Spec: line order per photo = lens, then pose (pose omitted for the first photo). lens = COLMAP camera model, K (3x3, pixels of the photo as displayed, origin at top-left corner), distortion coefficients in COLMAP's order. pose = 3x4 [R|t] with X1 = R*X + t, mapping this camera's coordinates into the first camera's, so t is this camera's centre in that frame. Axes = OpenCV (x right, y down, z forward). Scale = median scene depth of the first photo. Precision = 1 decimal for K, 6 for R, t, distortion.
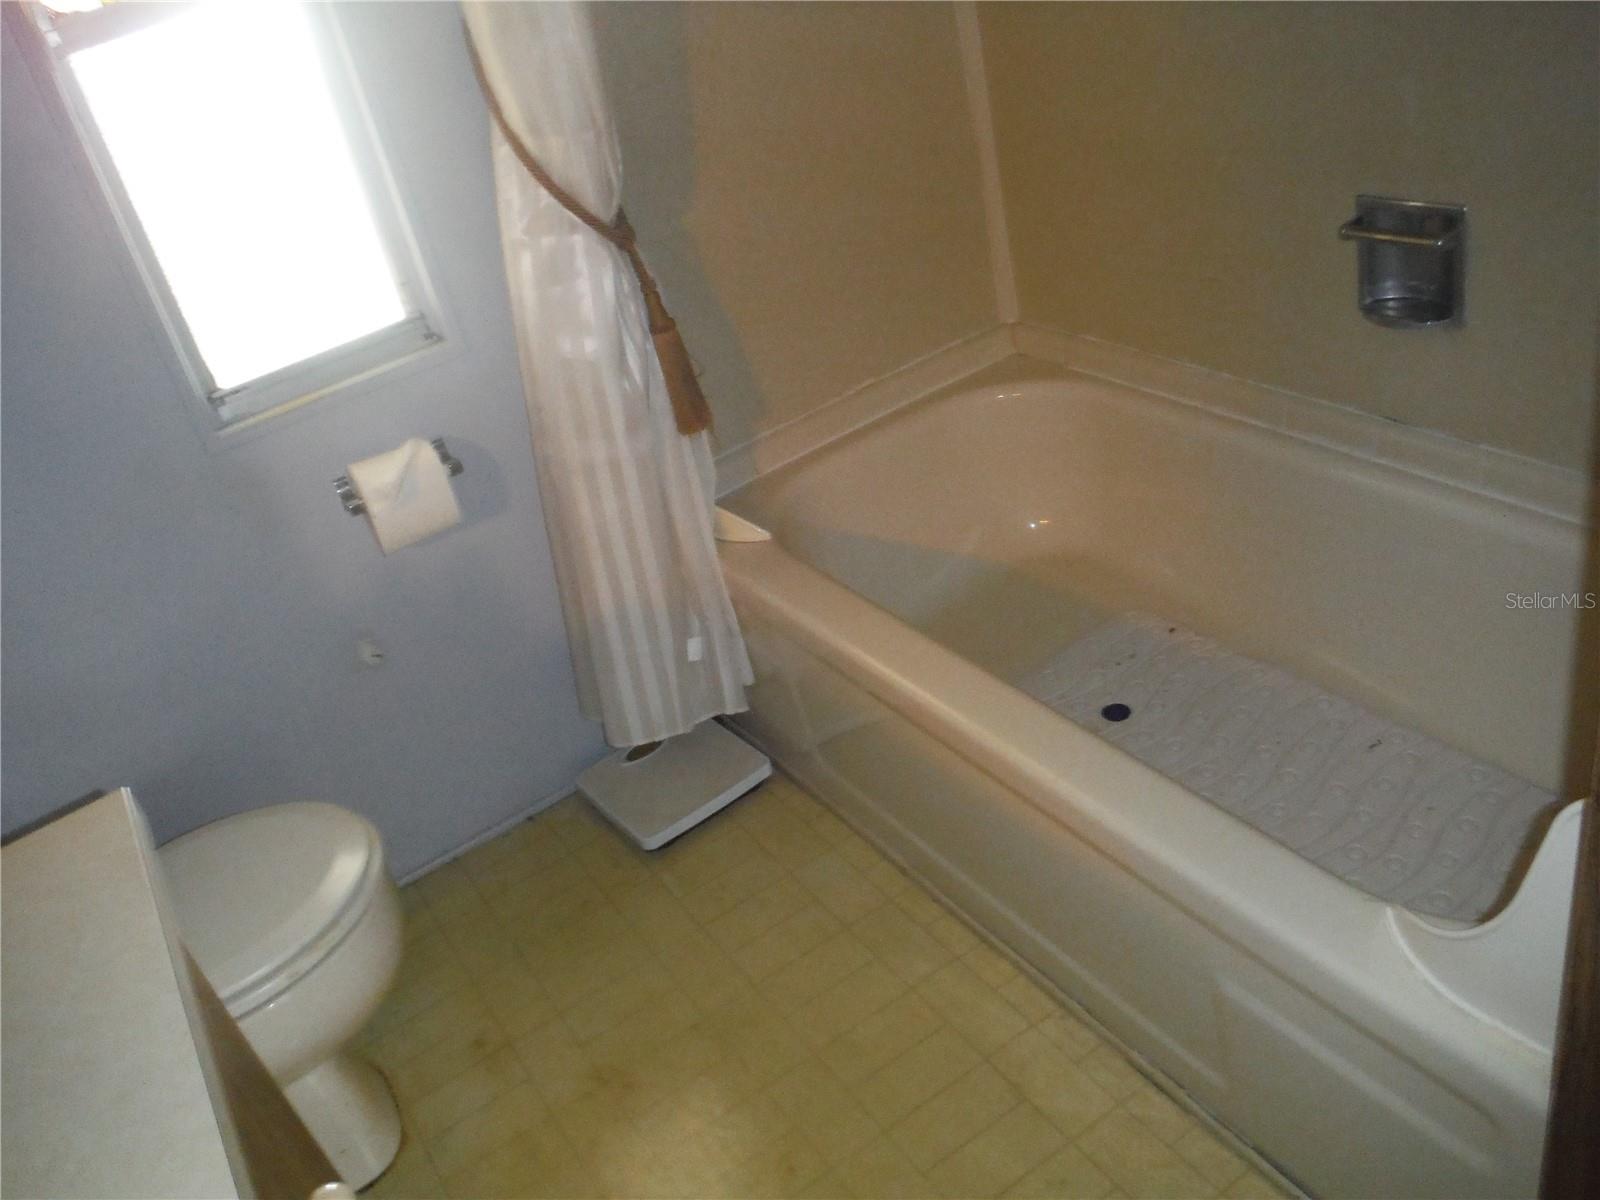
lens RADIAL K [[1358.9, 0, 787.2], [0, 1358.9, 604.1], [0, 0, 1]] dist [-0.073562, 0.038224]
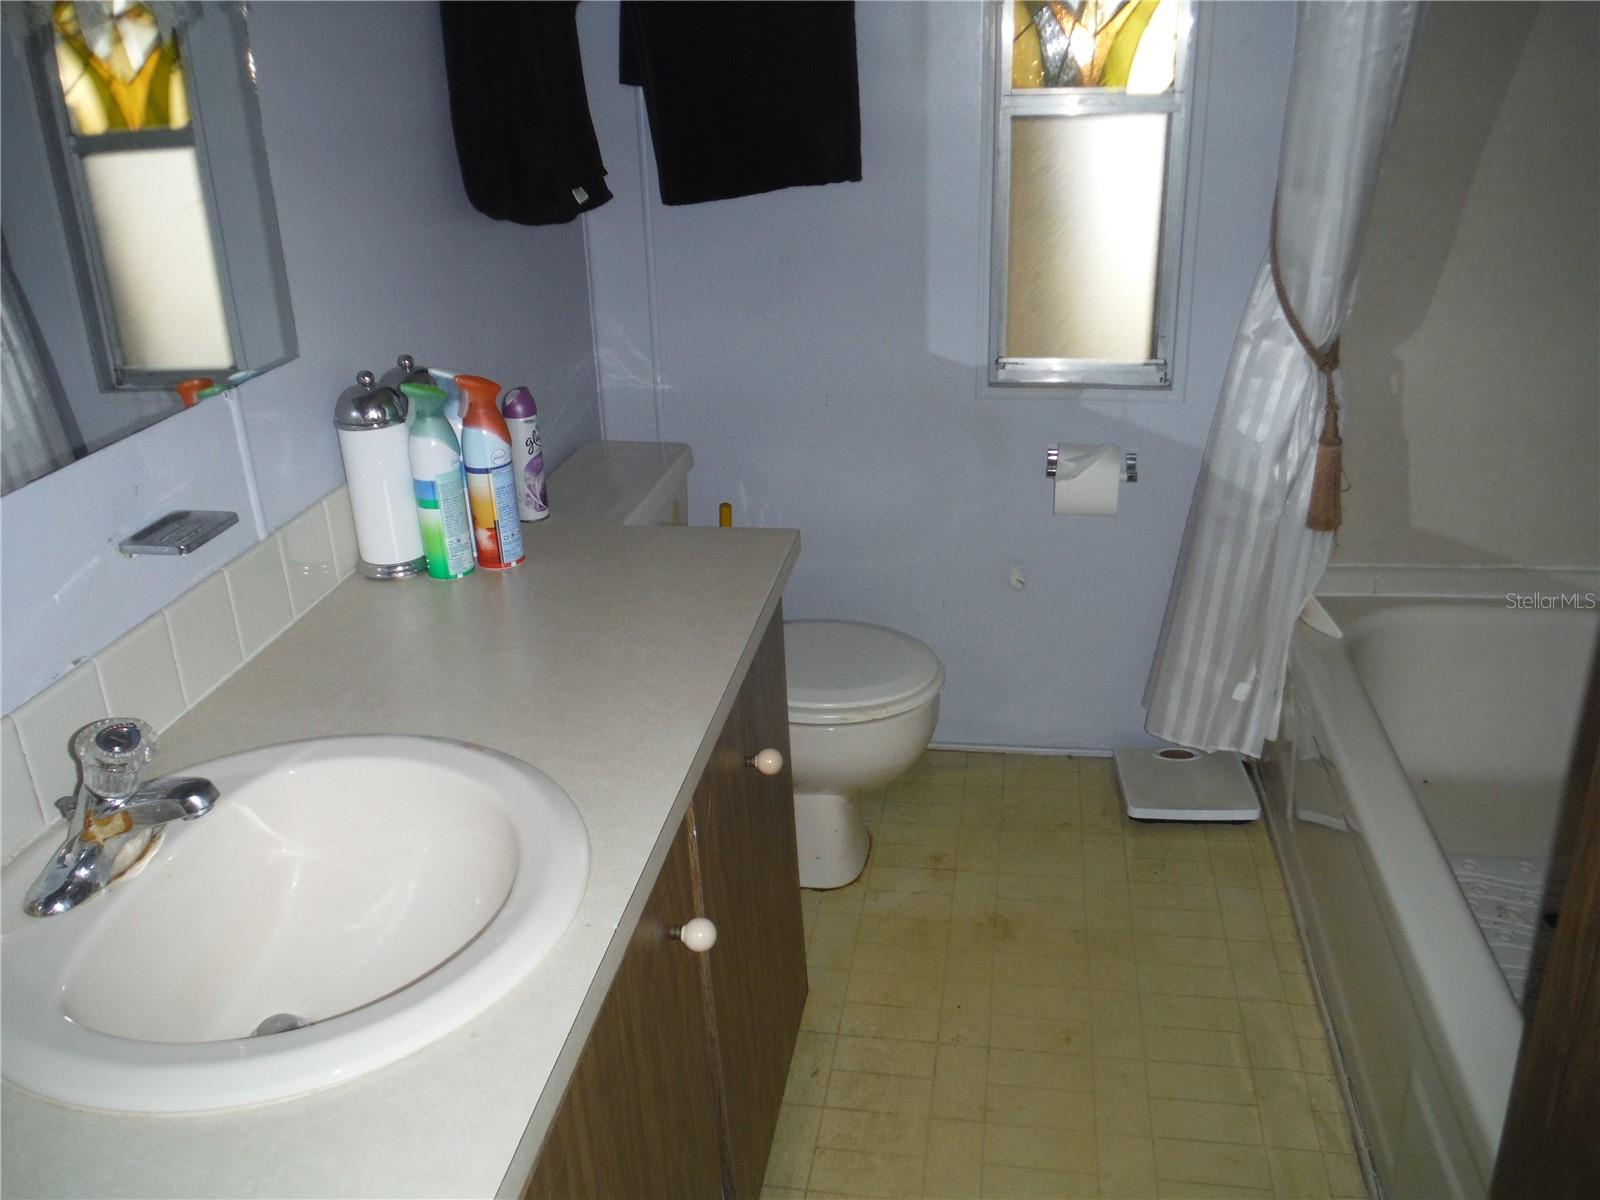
lens RADIAL K [[1358.9, 0, 808.5], [0, 1358.9, 598.8], [0, 0, 1]] dist [-0.073562, 0.038224]
pose [[0.742600, 0.431395, -0.512293, 0.238077], [-0.455239, 0.886173, 0.086339, 0.032757], [0.491226, 0.169100, 0.854460, -0.252092]]
